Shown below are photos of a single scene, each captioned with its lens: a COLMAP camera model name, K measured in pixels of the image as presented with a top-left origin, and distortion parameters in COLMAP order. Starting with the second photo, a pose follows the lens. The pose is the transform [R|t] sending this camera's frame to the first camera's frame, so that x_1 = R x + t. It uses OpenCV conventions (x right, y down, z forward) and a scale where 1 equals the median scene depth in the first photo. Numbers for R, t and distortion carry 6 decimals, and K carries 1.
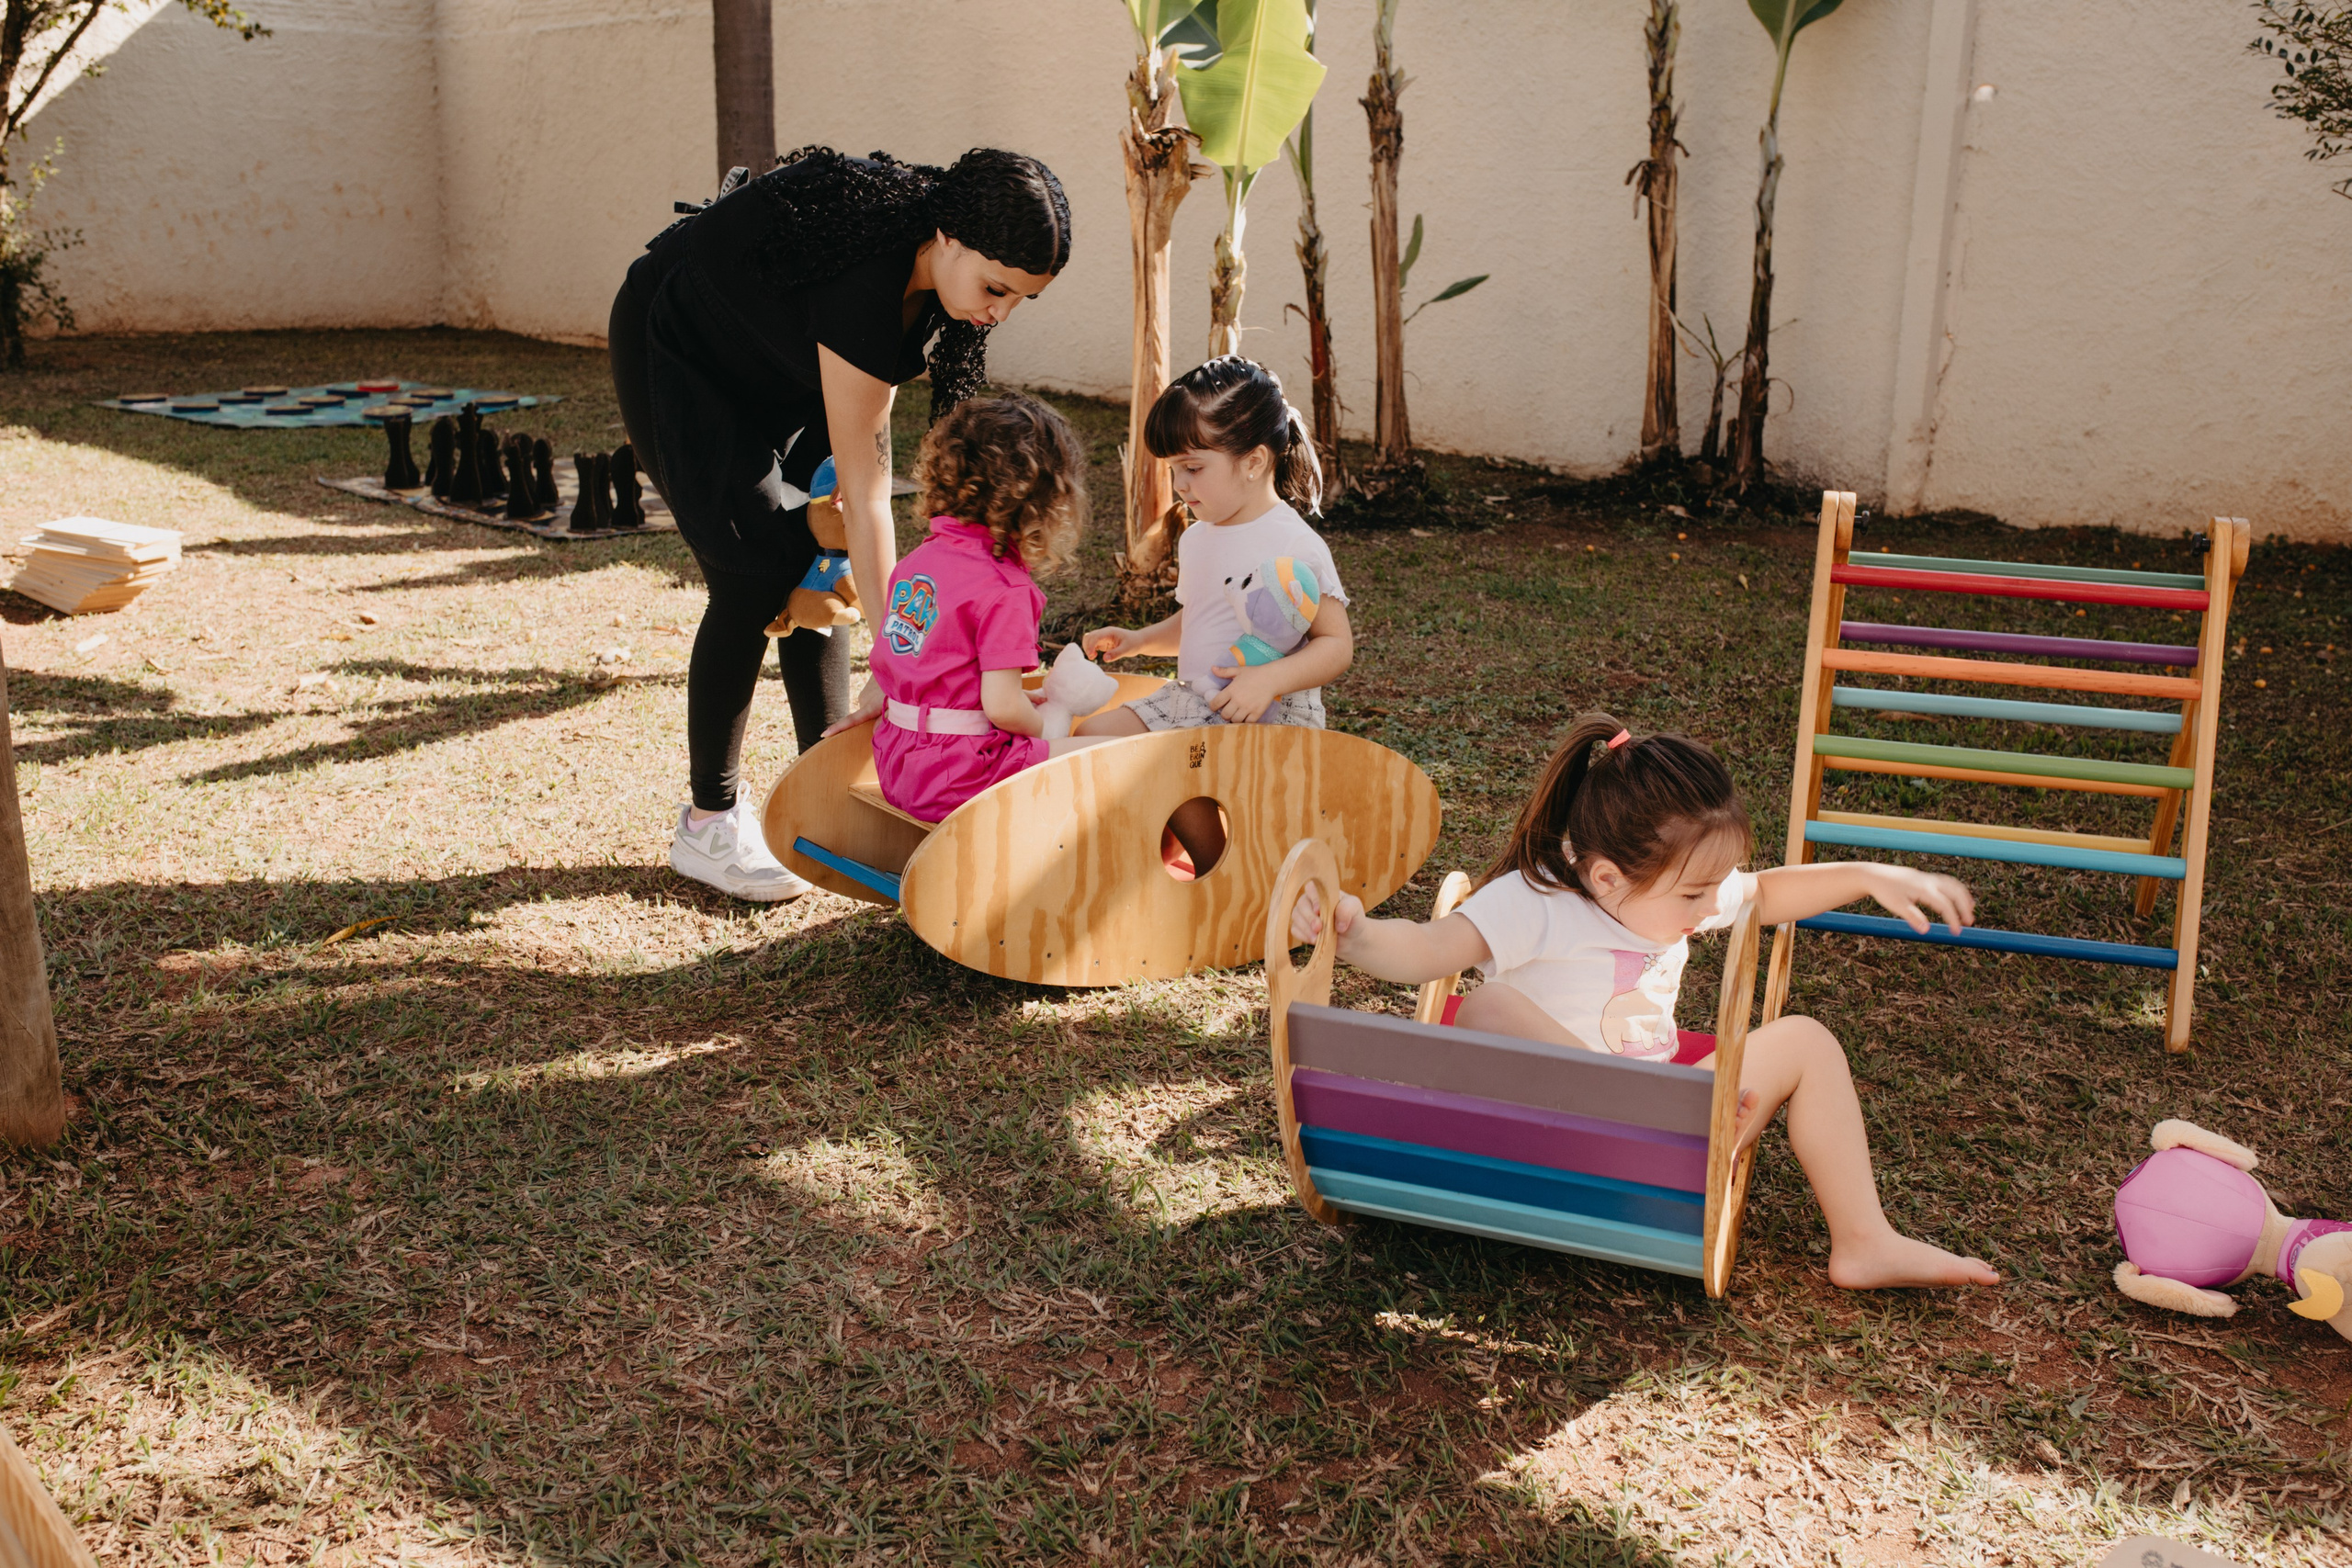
lens RADIAL K [[2270.5, 0, 1176.0], [0, 2270.5, 784.0], [0, 0, 1]] dist [-0.055763, 0.089980]
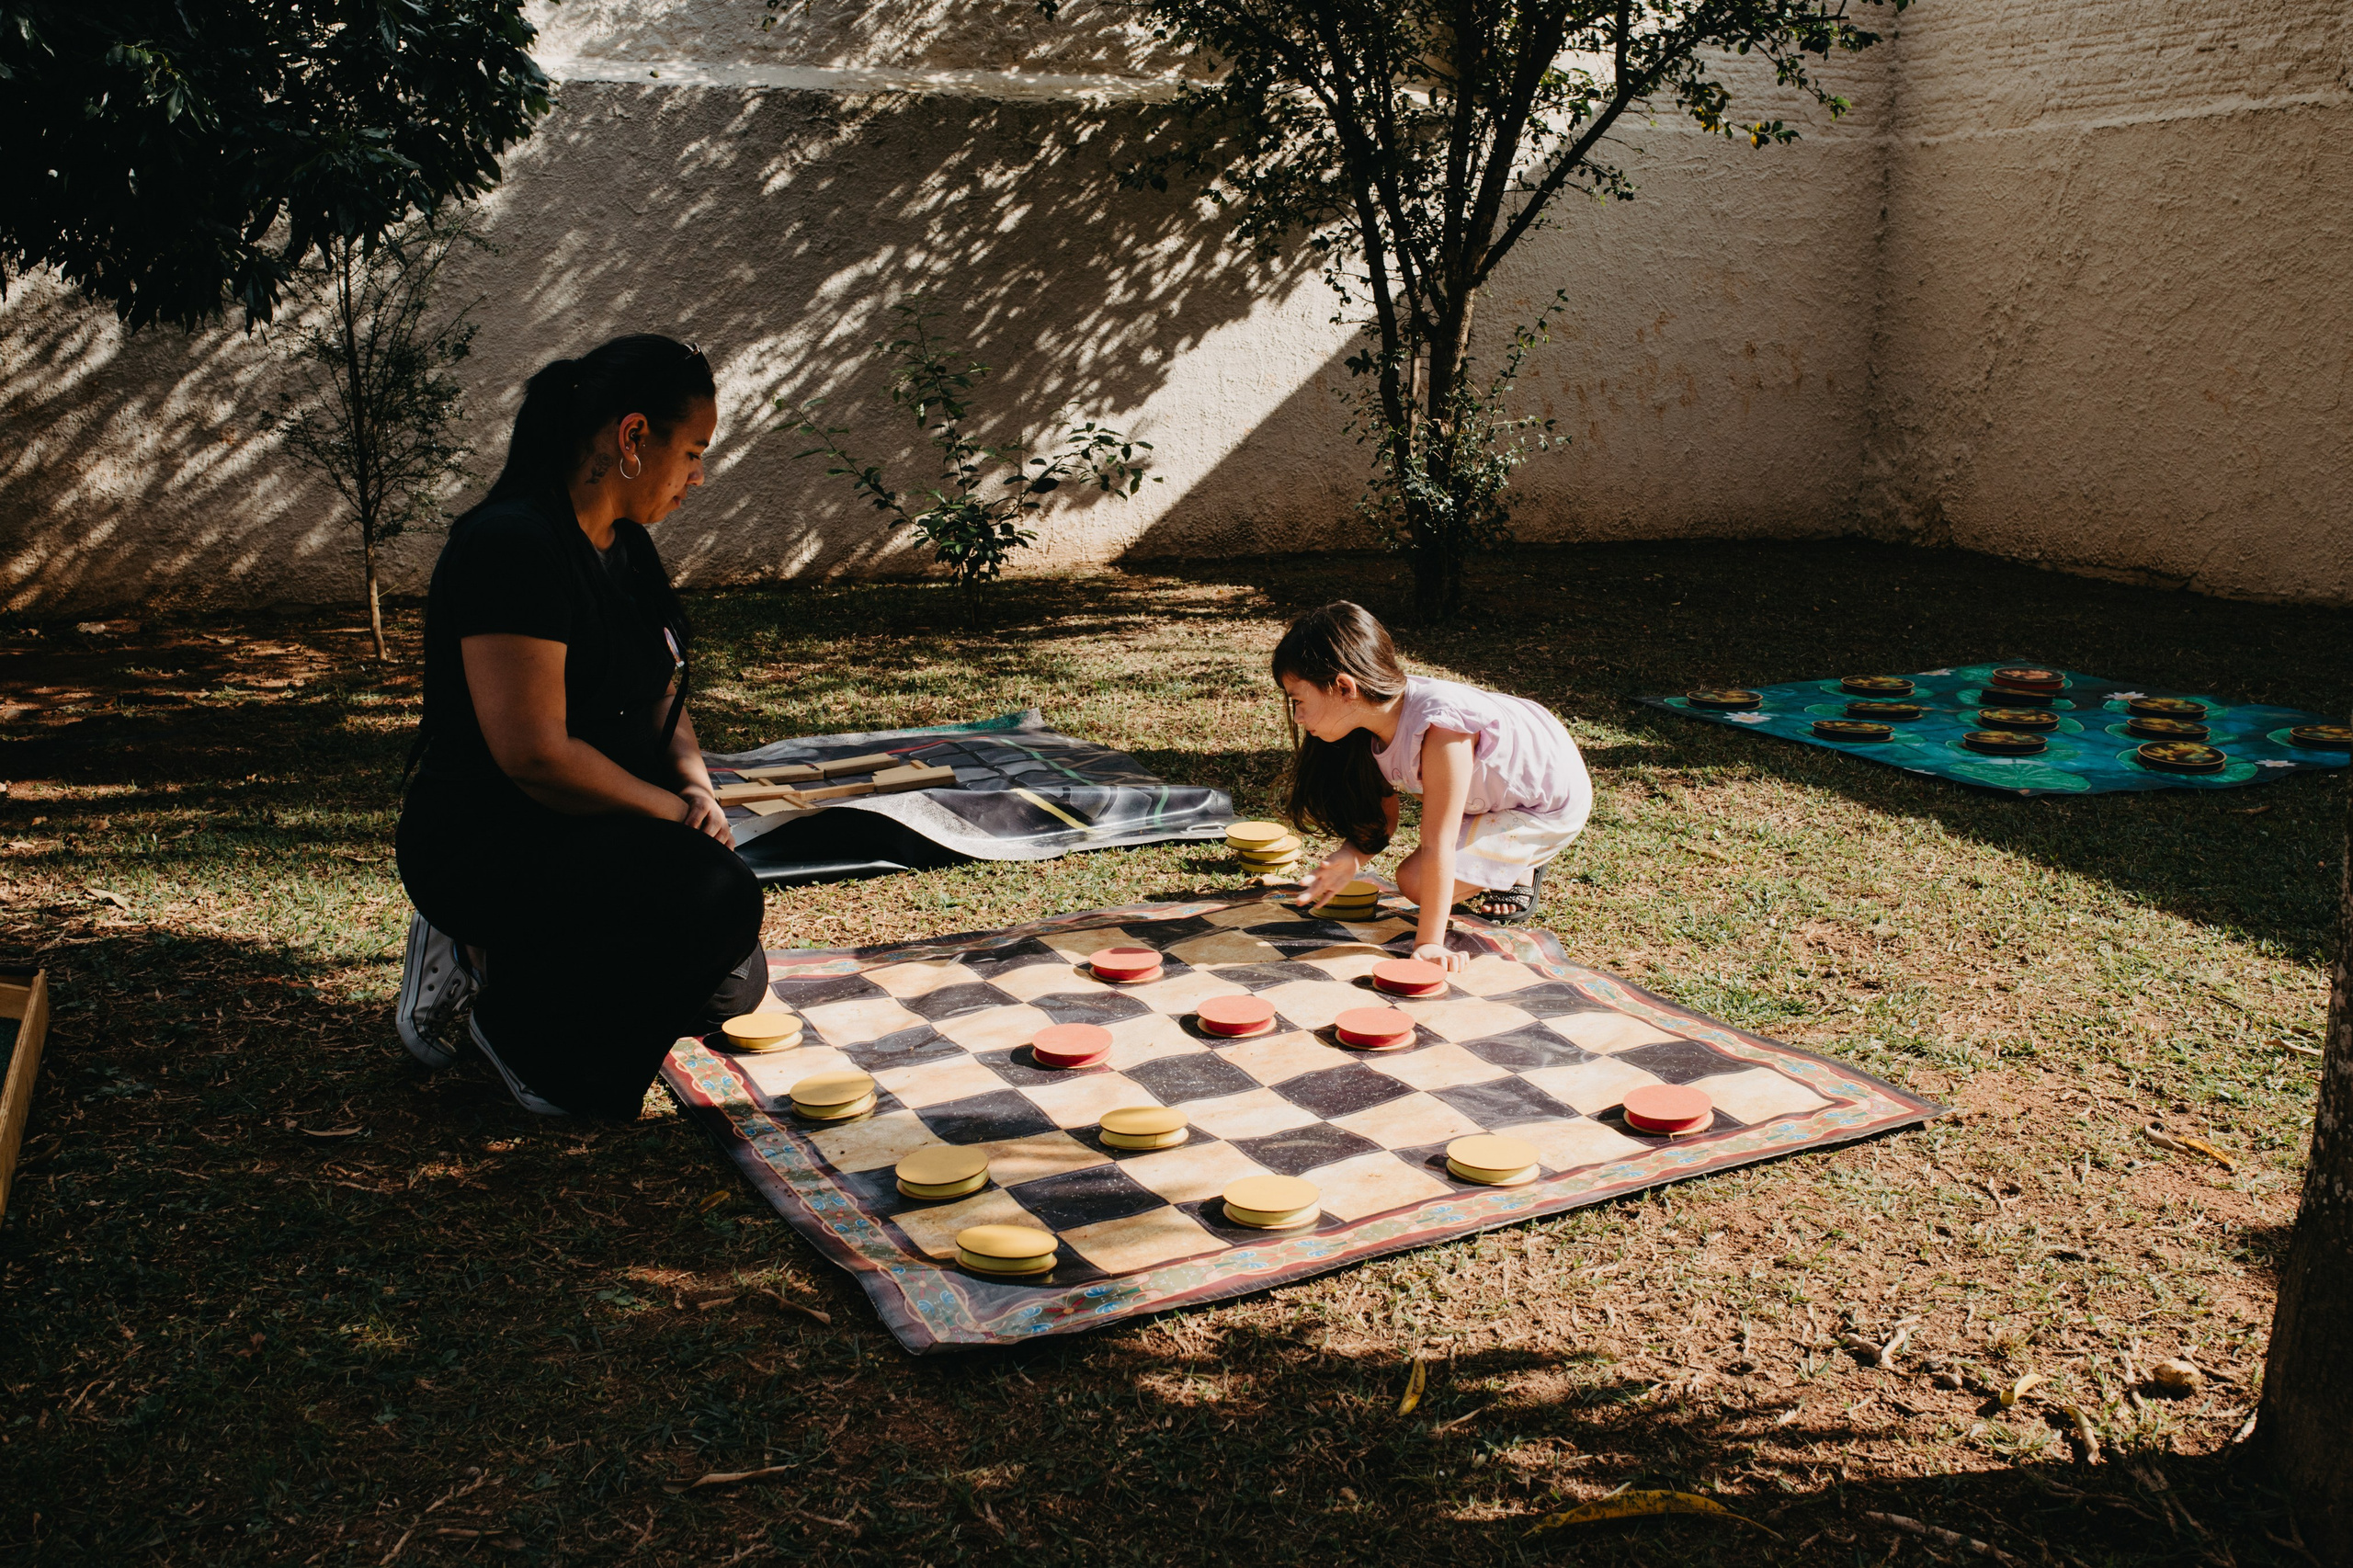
lens RADIAL K [[2271.7, 0, 1176.5], [0, 2271.7, 784.0], [0, 0, 1]] dist [-0.055763, 0.089980]
pose [[0.936535, 0.065827, -0.344339, -0.289509], [-0.083007, 0.995921, -0.035371, -0.084765], [0.340606, 0.061708, 0.938179, 0.264478]]
